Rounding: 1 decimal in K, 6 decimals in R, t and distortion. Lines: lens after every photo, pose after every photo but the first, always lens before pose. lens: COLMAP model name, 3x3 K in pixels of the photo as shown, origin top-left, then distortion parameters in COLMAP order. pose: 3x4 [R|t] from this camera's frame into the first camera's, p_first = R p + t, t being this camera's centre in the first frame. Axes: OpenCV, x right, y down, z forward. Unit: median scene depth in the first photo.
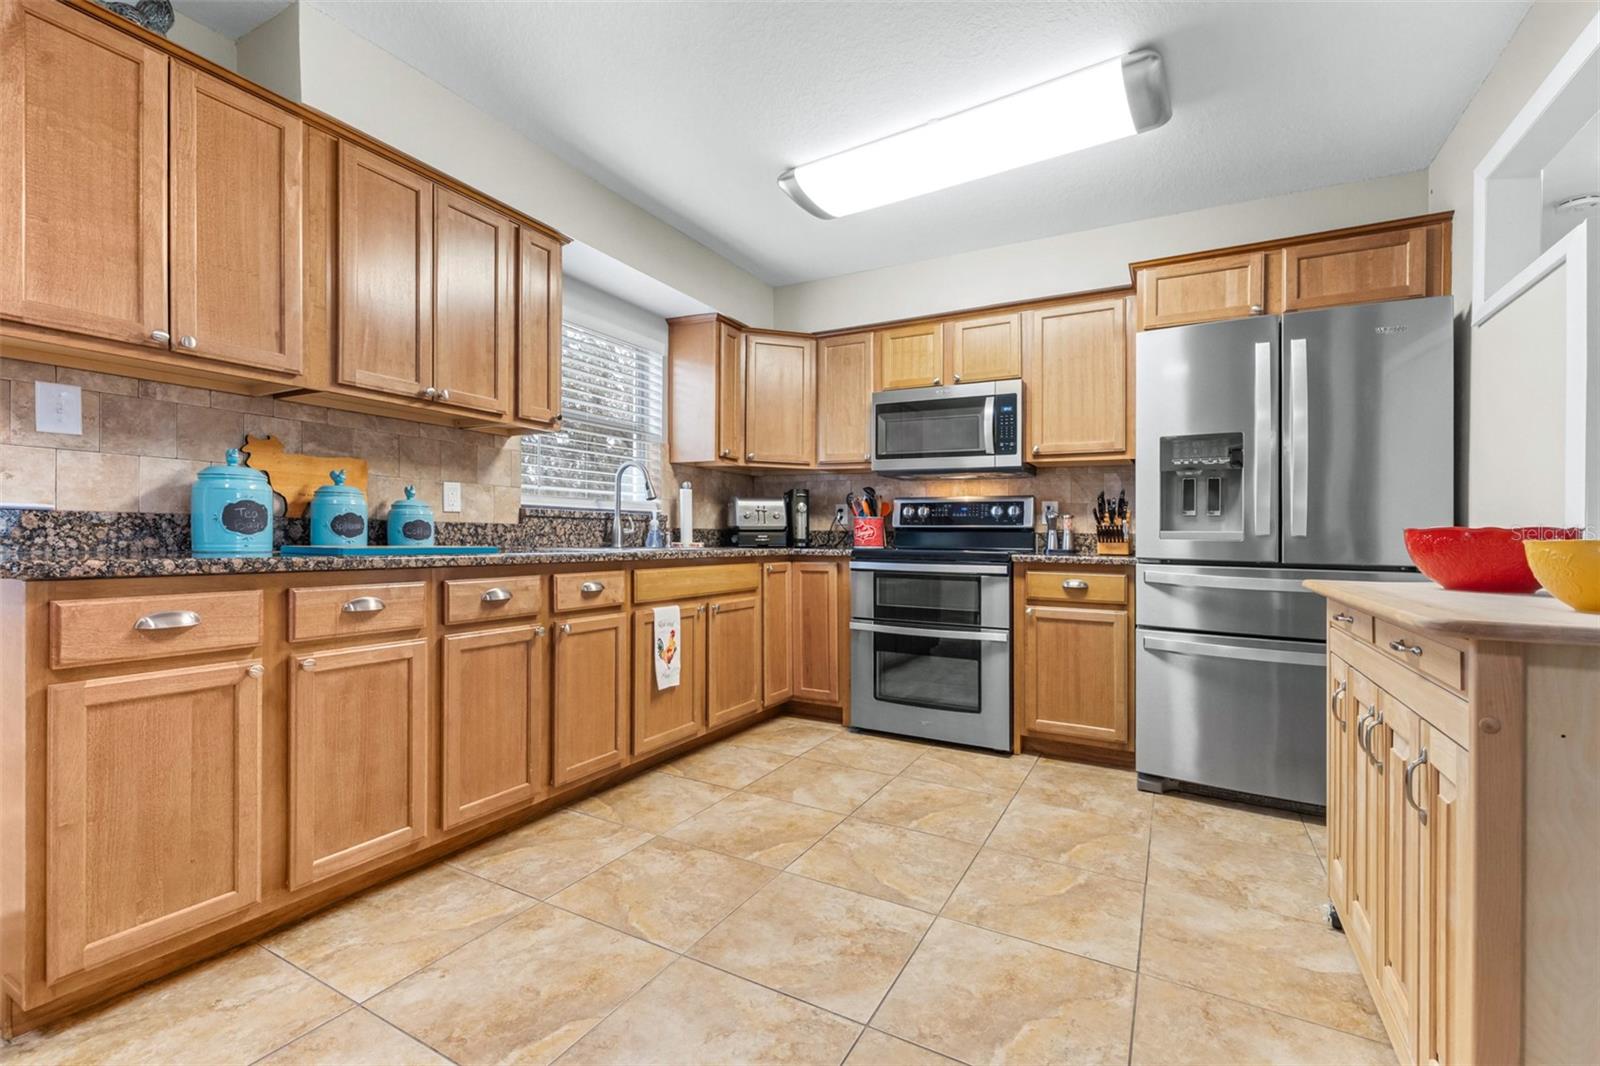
lens RADIAL K [[690.6, 0, 791.1], [0, 690.6, 518.9], [0, 0, 1]] dist [0.000004, 0.000079]
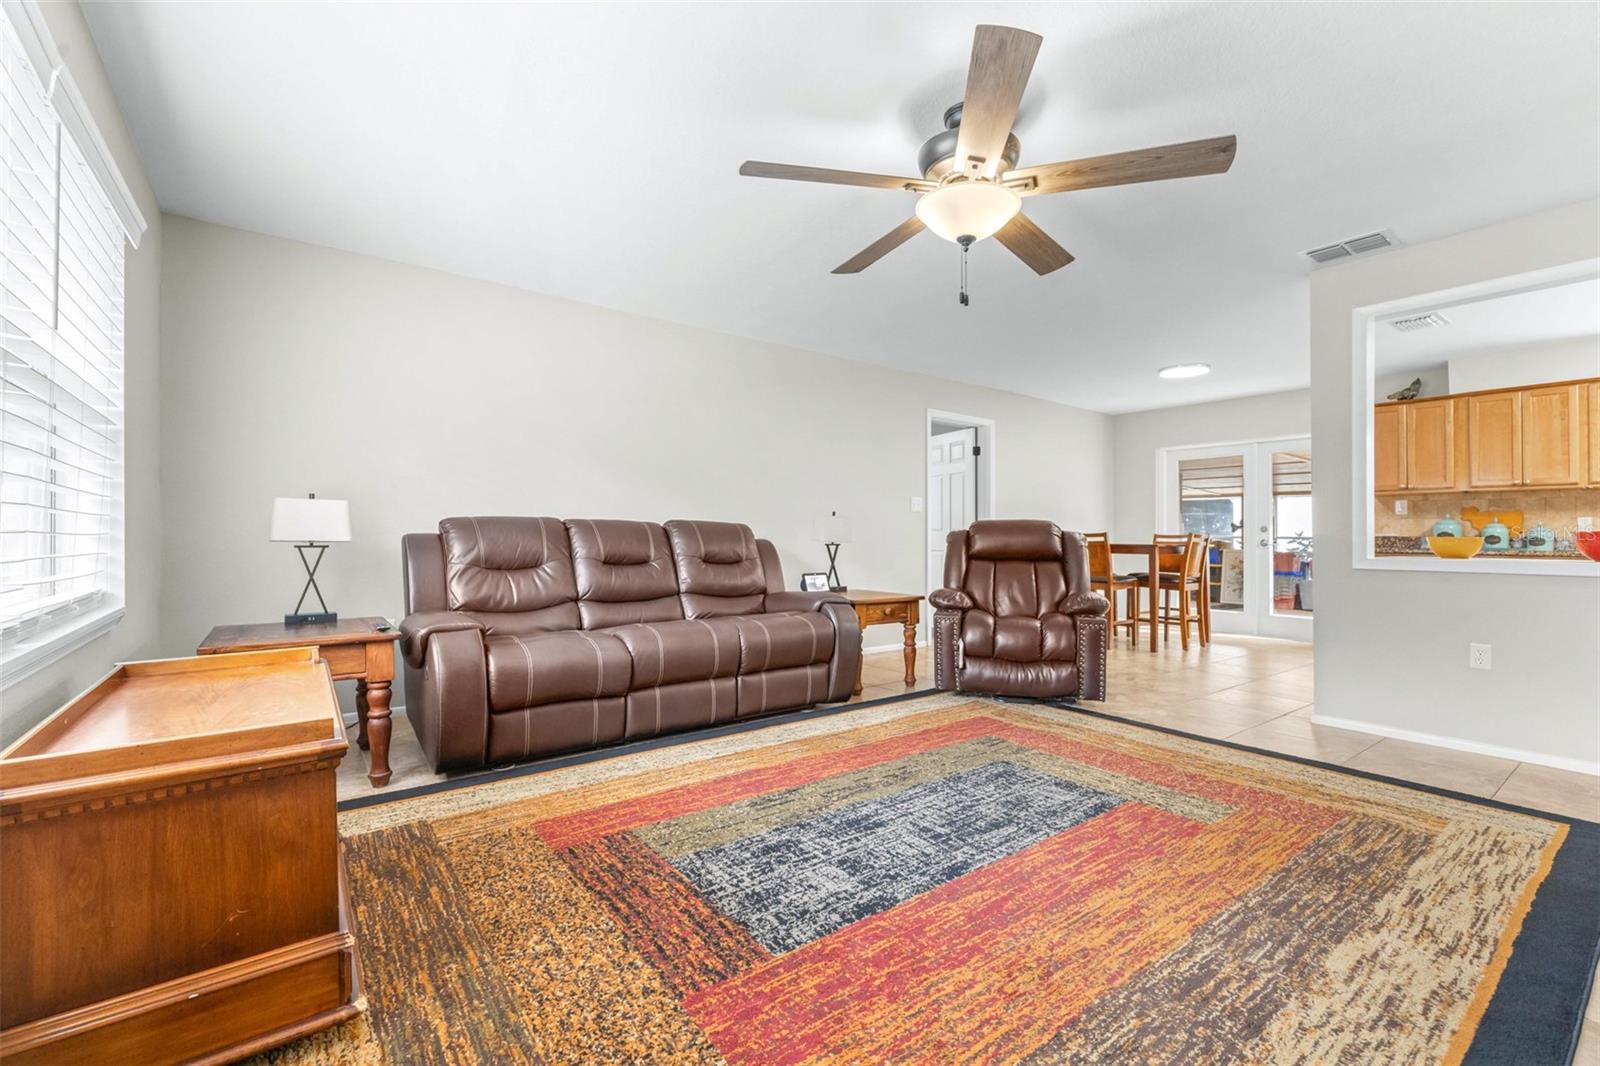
lens RADIAL K [[685.4, 0, 802.0], [0, 685.4, 542.7], [0, 0, 1]] dist [0.000948, 0.000194]
pose [[-0.403642, -0.012299, -0.914834, 2.220114], [0.005805, 0.999855, -0.016004, 0.038212], [0.914898, -0.011770, -0.403512, -0.248008]]
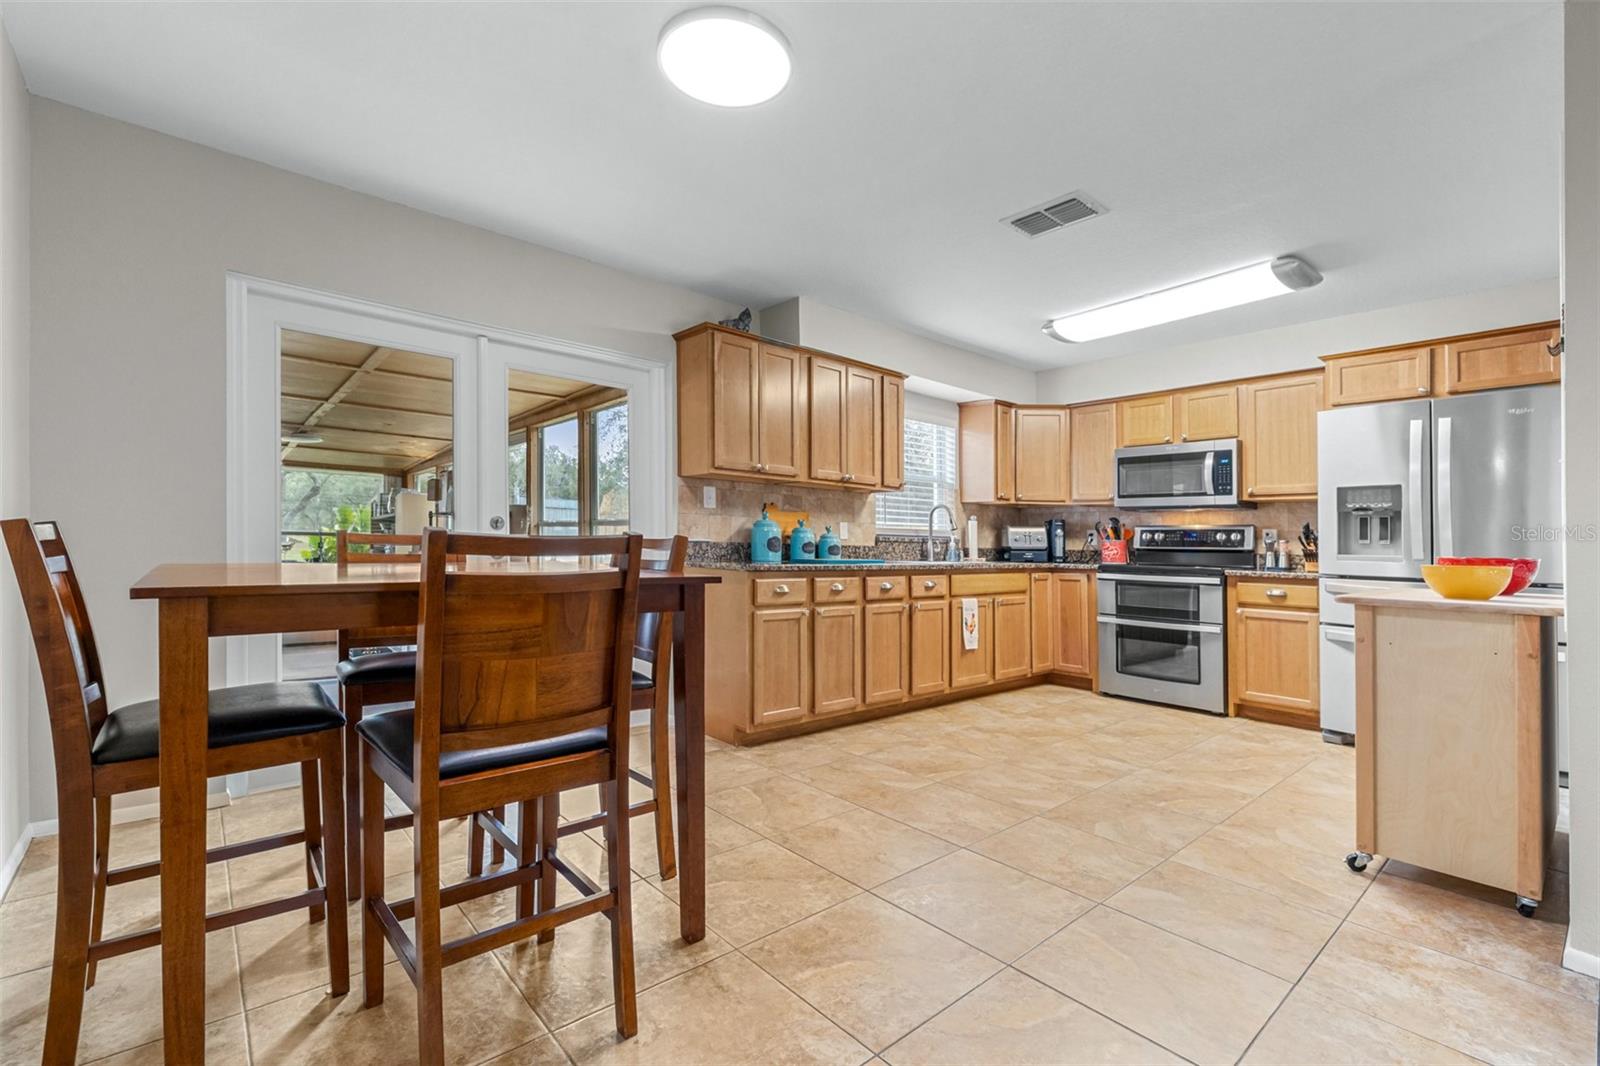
lens RADIAL K [[694.6, 0, 781.9], [0, 694.6, 517.8], [0, 0, 1]] dist [0.000845, 0.000376]
pose [[0.935087, -0.008226, -0.354322, -0.015430], [0.001457, 0.999811, -0.019365, -0.031493], [0.354414, 0.017592, 0.934923, -0.710369]]
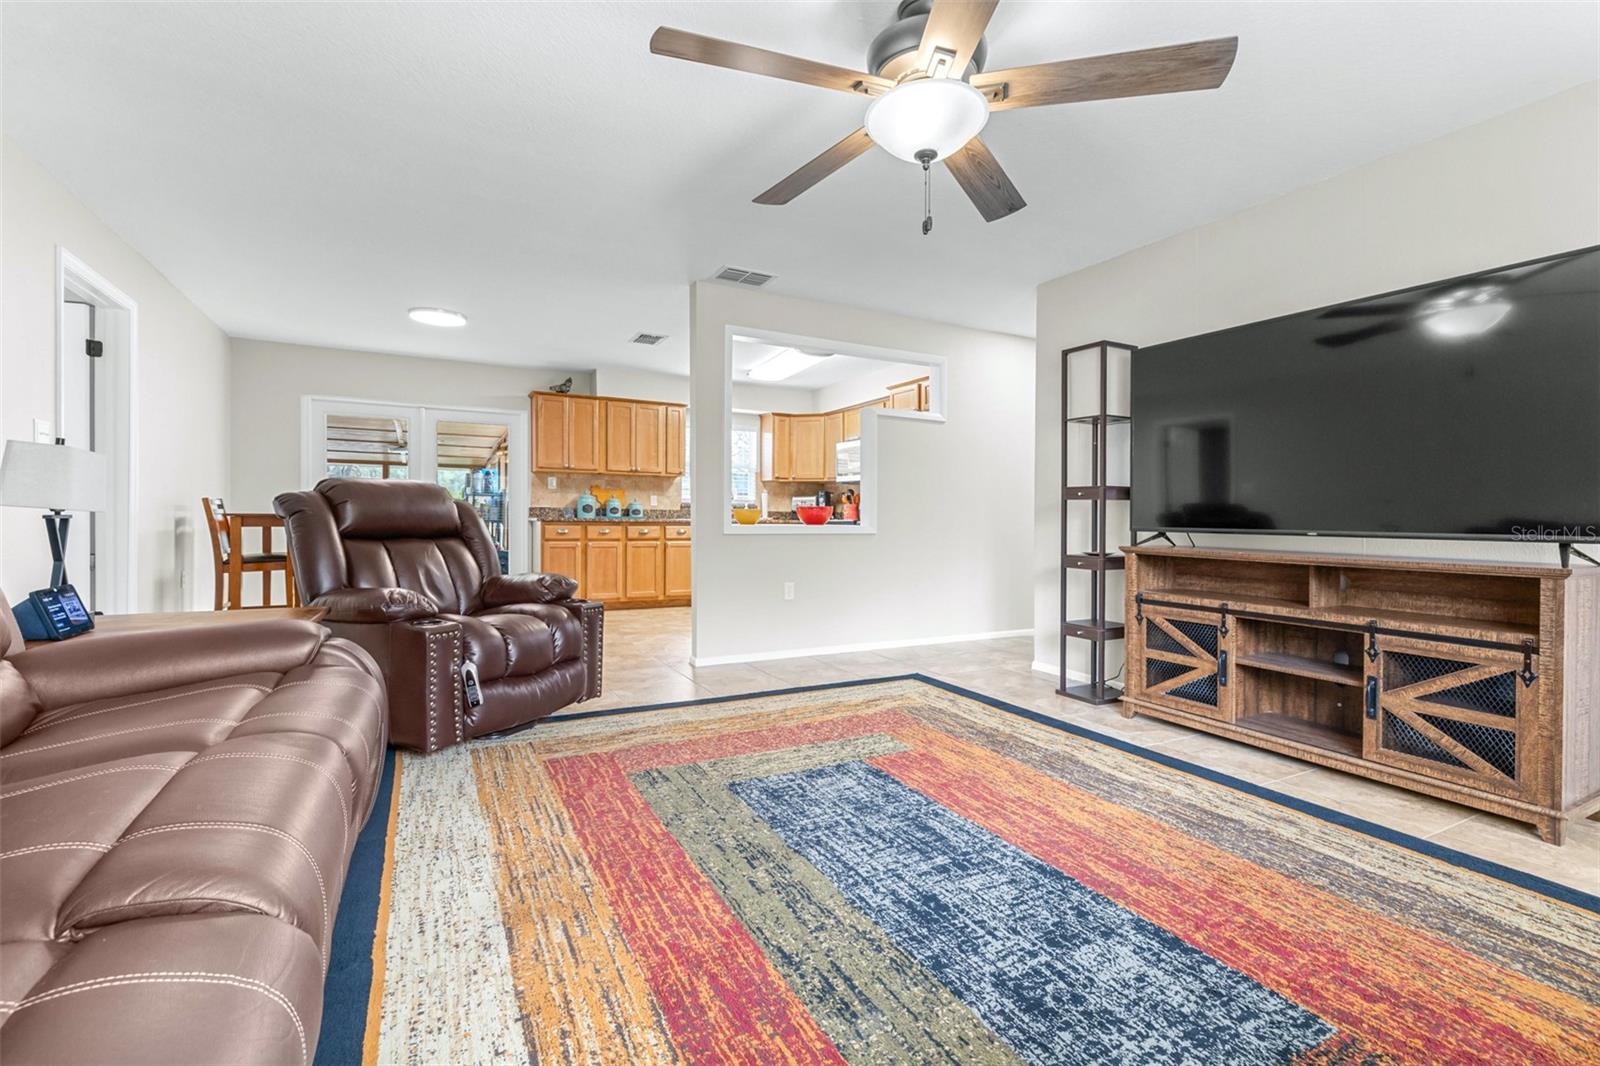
lens RADIAL K [[697.9, 0, 798.5], [0, 697.9, 516.0], [0, 0, 1]] dist [0.000127, 0.000032]
pose [[0.838414, -0.009493, -0.544952, 1.626940], [0.015689, 0.999854, 0.006720, 0.021777], [0.544808, -0.014184, 0.838441, -1.128924]]
